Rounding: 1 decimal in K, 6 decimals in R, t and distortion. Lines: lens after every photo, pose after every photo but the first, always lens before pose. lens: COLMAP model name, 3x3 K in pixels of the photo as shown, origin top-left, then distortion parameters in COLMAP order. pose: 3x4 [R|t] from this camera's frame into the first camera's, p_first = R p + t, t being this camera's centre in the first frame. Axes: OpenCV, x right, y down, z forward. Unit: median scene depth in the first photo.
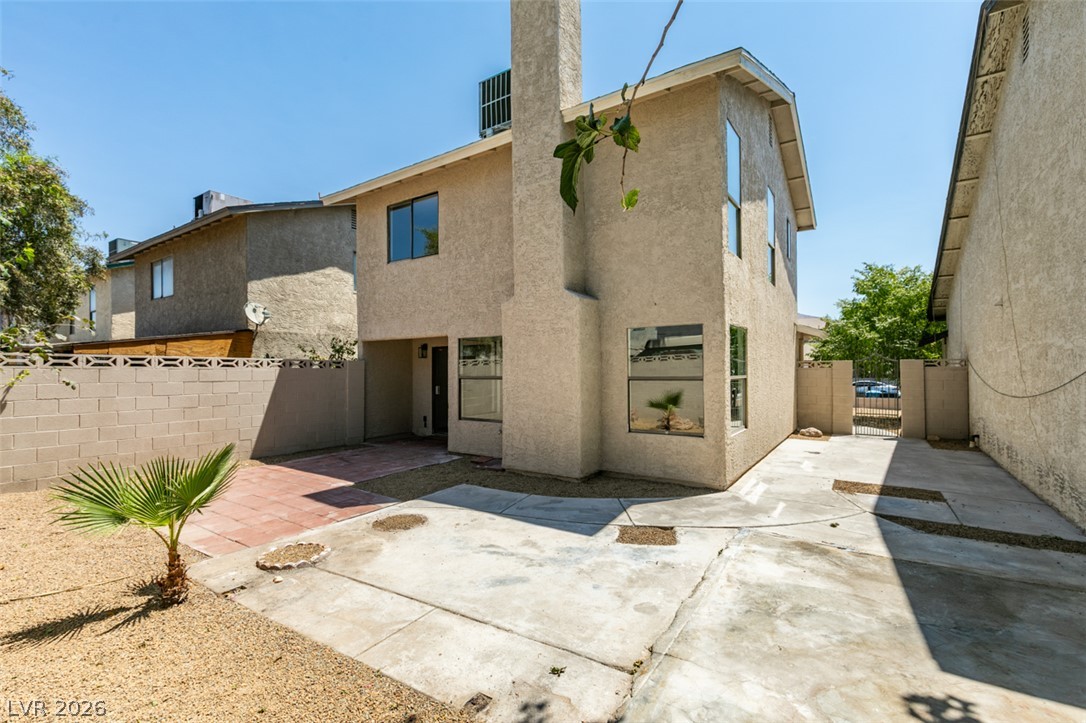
lens RADIAL K [[486.7, 0, 543.3], [0, 486.7, 362.1], [0, 0, 1]] dist [0.003707, -0.001386]
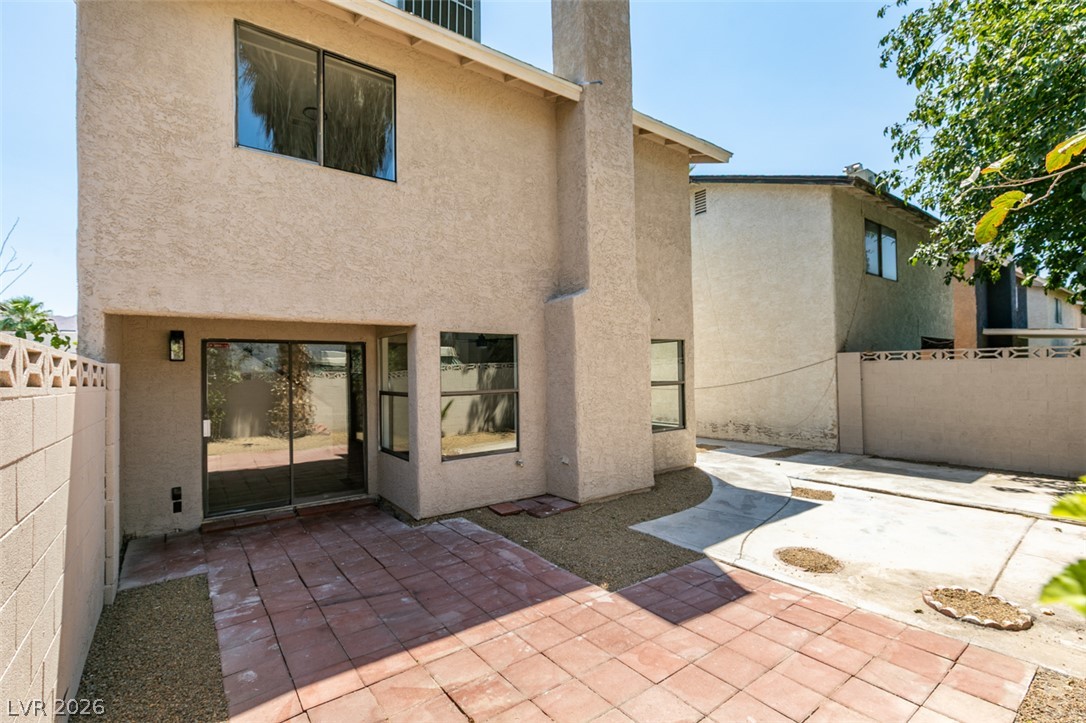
lens RADIAL K [[486.7, 0, 542.8], [0, 486.7, 359.5], [0, 0, 1]] dist [0.003707, -0.001386]
pose [[0.331200, 0.023432, 0.943270, -0.910059], [0.002749, 0.999663, -0.025798, 0.004772], [-0.943557, 0.011137, 0.331024, 0.842323]]
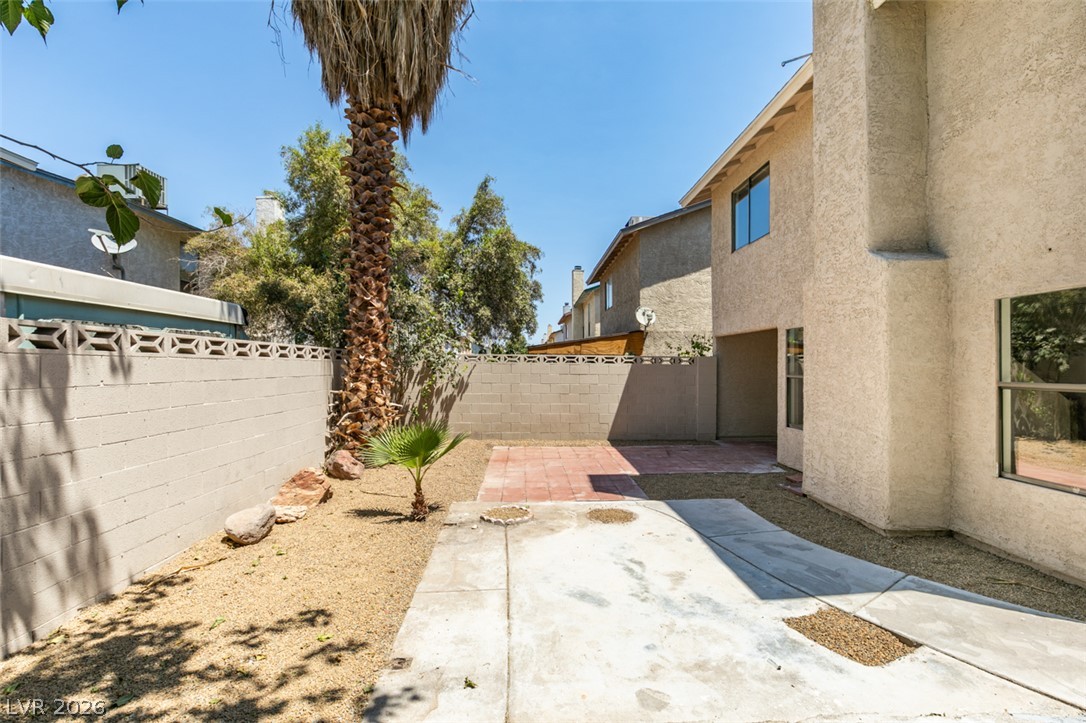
lens RADIAL K [[486.7, 0, 538.4], [0, 486.7, 362.6], [0, 0, 1]] dist [0.003707, -0.001386]
pose [[0.579594, 0.003004, -0.814900, 0.329411], [0.005426, 0.999957, 0.007545, -0.000650], [0.814887, -0.008794, 0.579553, 0.209657]]
